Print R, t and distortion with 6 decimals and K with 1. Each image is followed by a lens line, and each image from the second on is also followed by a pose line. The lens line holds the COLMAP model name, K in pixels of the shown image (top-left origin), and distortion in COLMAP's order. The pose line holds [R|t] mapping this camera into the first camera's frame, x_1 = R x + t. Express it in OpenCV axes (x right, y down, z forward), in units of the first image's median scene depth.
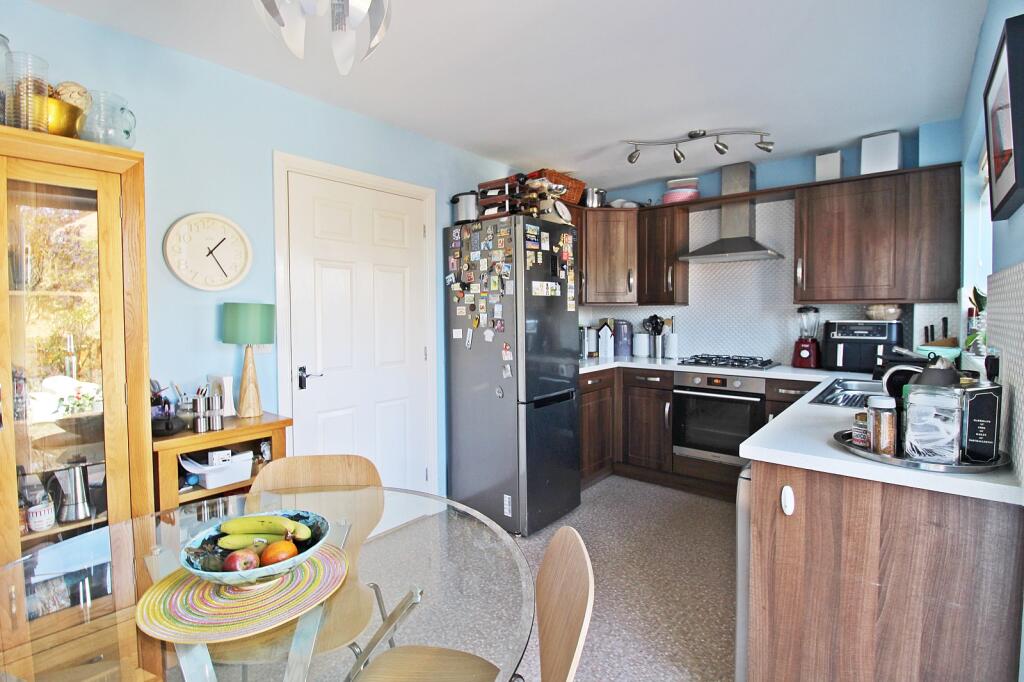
lens RADIAL K [[482.3, 0, 506.0], [0, 482.3, 336.5], [0, 0, 1]] dist [-0.010283, -0.003831]
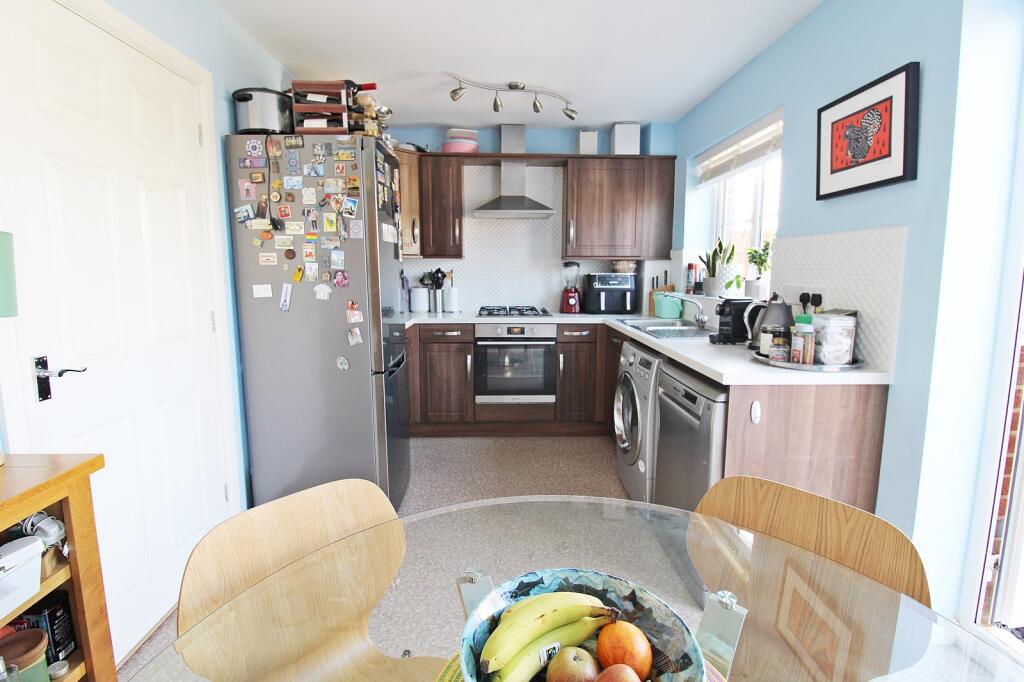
lens RADIAL K [[482.3, 0, 511.2], [0, 482.3, 337.2], [0, 0, 1]] dist [-0.010283, -0.003831]
pose [[0.742674, -0.085985, 0.664110, -0.314065], [0.026285, 0.994701, 0.099394, 0.001615], [-0.669137, -0.056361, 0.740999, 0.224124]]
